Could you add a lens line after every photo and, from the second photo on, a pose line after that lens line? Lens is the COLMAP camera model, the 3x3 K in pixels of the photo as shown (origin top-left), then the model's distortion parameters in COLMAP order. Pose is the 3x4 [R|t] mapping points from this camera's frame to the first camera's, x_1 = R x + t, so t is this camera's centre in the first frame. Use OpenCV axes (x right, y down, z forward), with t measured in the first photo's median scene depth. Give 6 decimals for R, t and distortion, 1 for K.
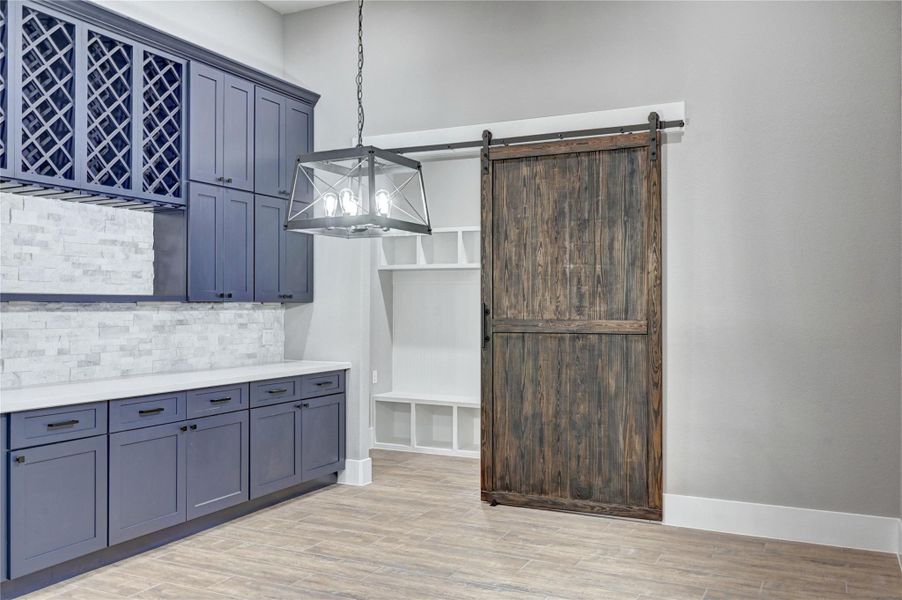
lens RADIAL K [[795.4, 0, 493.5], [0, 795.4, 301.1], [0, 0, 1]] dist [0.006469, 0.013497]
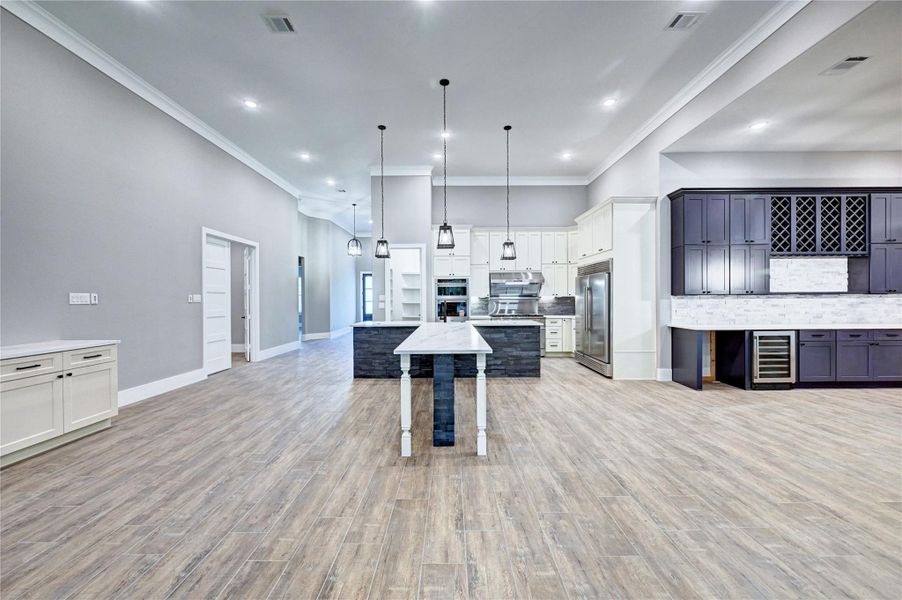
lens RADIAL K [[363.1, 0, 451.0], [0, 363.1, 300.0], [0, 0, 1]] dist [0.009457, -0.000010]
pose [[0.444440, 0.000786, -0.895808, 0.049471], [0.014036, 0.999871, 0.007841, -0.006876], [0.895699, -0.016058, 0.444371, -0.605072]]
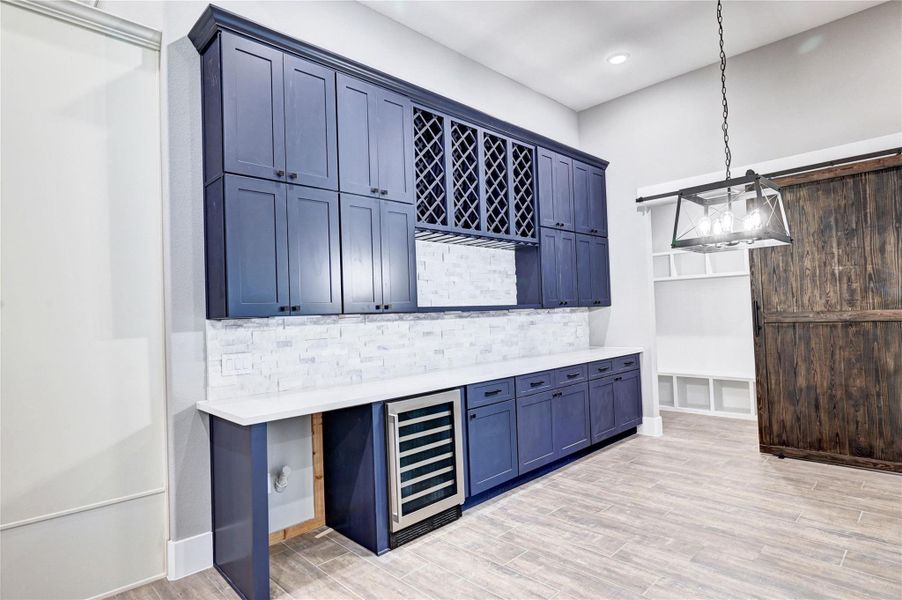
lens RADIAL K [[491.5, 0, 462.9], [0, 491.5, 301.4], [0, 0, 1]] dist [-0.003620, 0.000534]
pose [[0.946573, -0.044013, -0.319474, -0.220017], [0.040229, 0.999020, -0.018436, -0.001146], [0.319972, 0.004599, 0.947416, 0.085273]]
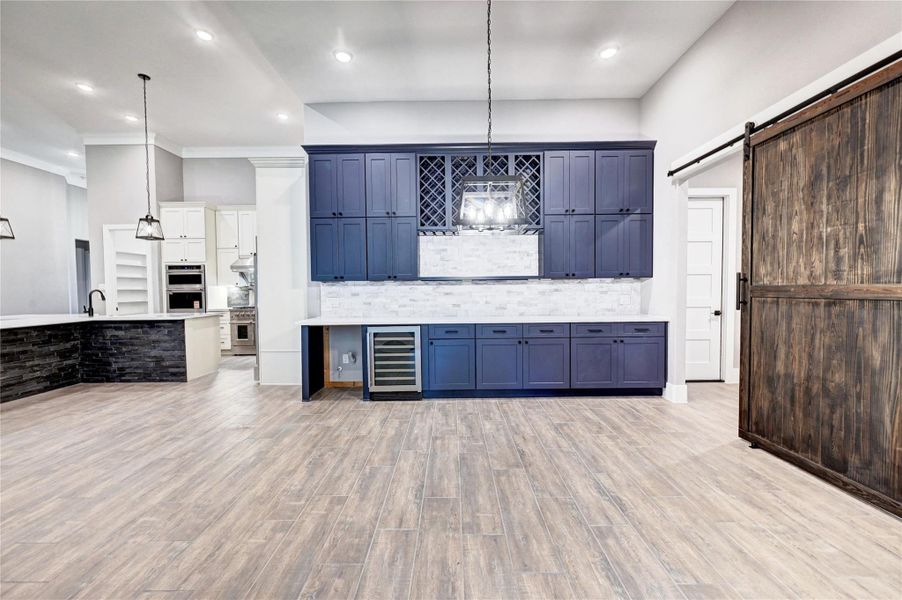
lens RADIAL K [[365.2, 0, 451.0], [0, 365.2, 300.0], [0, 0, 1]] dist [-0.000176, 0.000303]
pose [[0.432637, 0.019968, -0.901347, 0.303875], [0.018982, 0.999331, 0.031250, 0.019634], [0.901368, -0.030629, 0.431969, 0.395949]]
